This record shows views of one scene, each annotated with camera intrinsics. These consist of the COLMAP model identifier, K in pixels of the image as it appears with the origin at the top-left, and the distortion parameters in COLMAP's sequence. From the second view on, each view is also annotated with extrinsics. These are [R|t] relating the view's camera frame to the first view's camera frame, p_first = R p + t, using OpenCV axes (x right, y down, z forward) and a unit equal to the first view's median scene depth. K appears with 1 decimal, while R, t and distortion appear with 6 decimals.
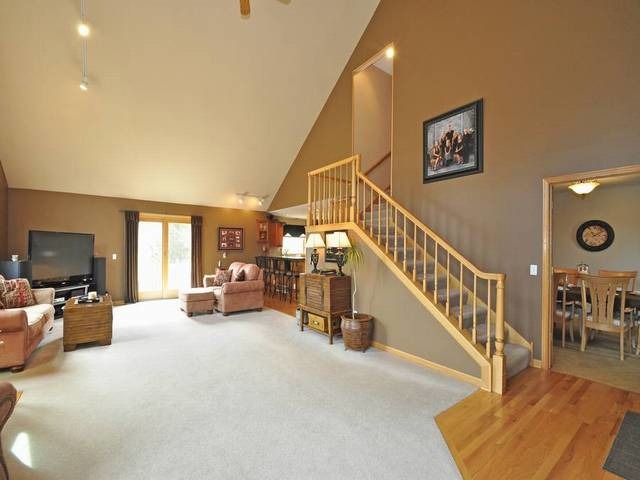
lens RADIAL K [[281.5, 0, 317.5], [0, 281.5, 245.0], [0, 0, 1]] dist [-0.012844, -0.002175]
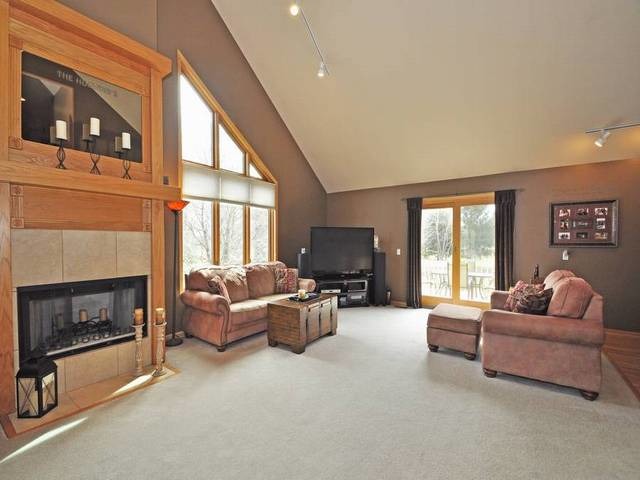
lens RADIAL K [[281.5, 0, 317.6], [0, 281.5, 245.2], [0, 0, 1]] dist [-0.012844, -0.002175]
pose [[0.276875, 0.005108, -0.960892, 0.061272], [0.013886, 0.999860, 0.009316, 0.008728], [0.960806, -0.015922, 0.276765, 0.505020]]
